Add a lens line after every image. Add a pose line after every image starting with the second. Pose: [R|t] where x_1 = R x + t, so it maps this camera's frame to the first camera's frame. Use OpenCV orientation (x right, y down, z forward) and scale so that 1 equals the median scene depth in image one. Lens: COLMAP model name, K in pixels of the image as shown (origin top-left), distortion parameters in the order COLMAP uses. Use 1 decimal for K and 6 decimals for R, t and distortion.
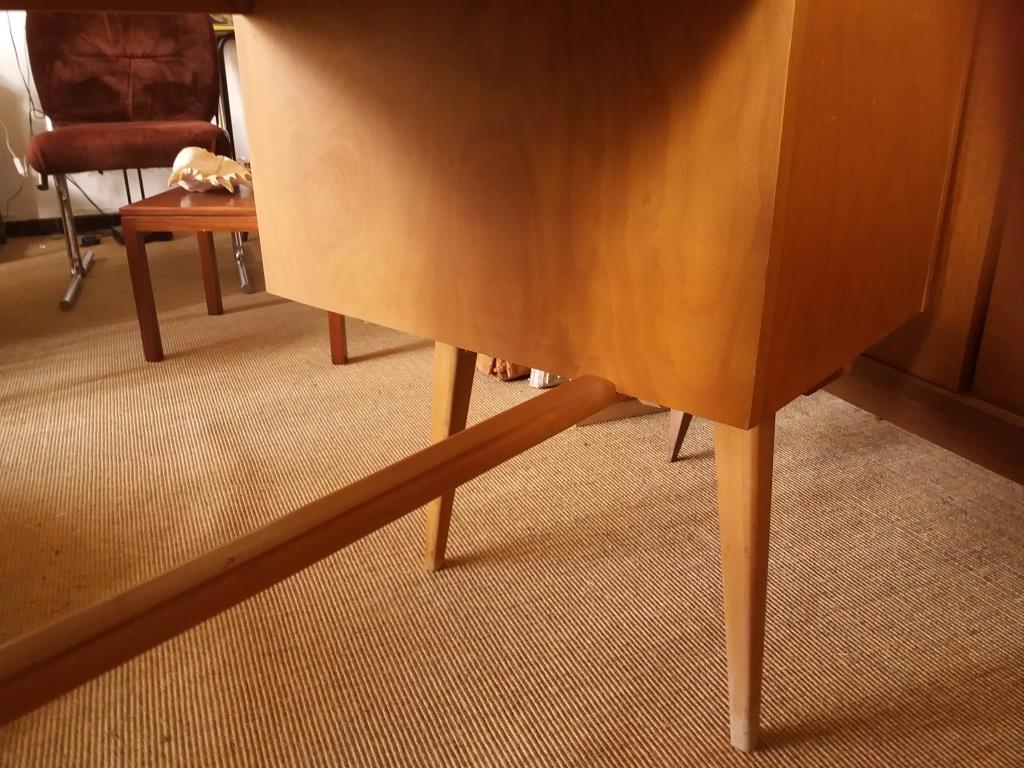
lens RADIAL K [[843.8, 0, 512.0], [0, 843.8, 384.0], [0, 0, 1]] dist [0.071360, -0.179483]
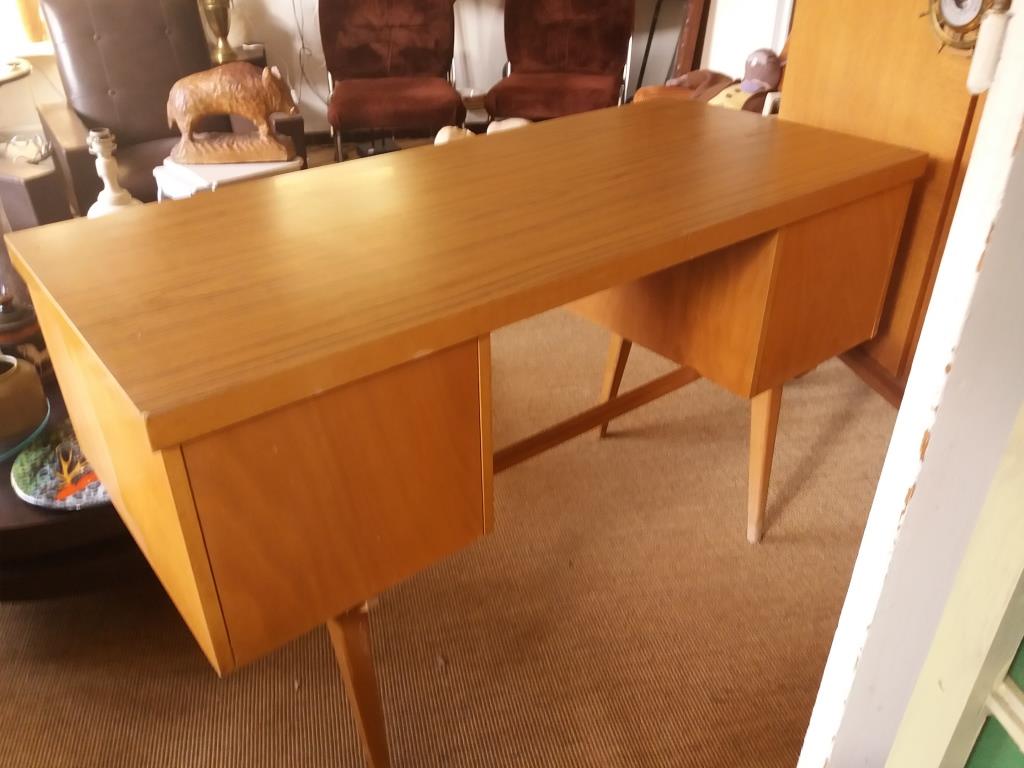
lens RADIAL K [[843.8, 0, 512.0], [0, 843.8, 384.0], [0, 0, 1]] dist [0.071360, -0.179483]
pose [[0.982241, 0.106407, -0.154533, -0.005150], [-0.080653, 0.983108, 0.164296, -0.076813], [0.169405, -0.148915, 0.974231, -0.341252]]
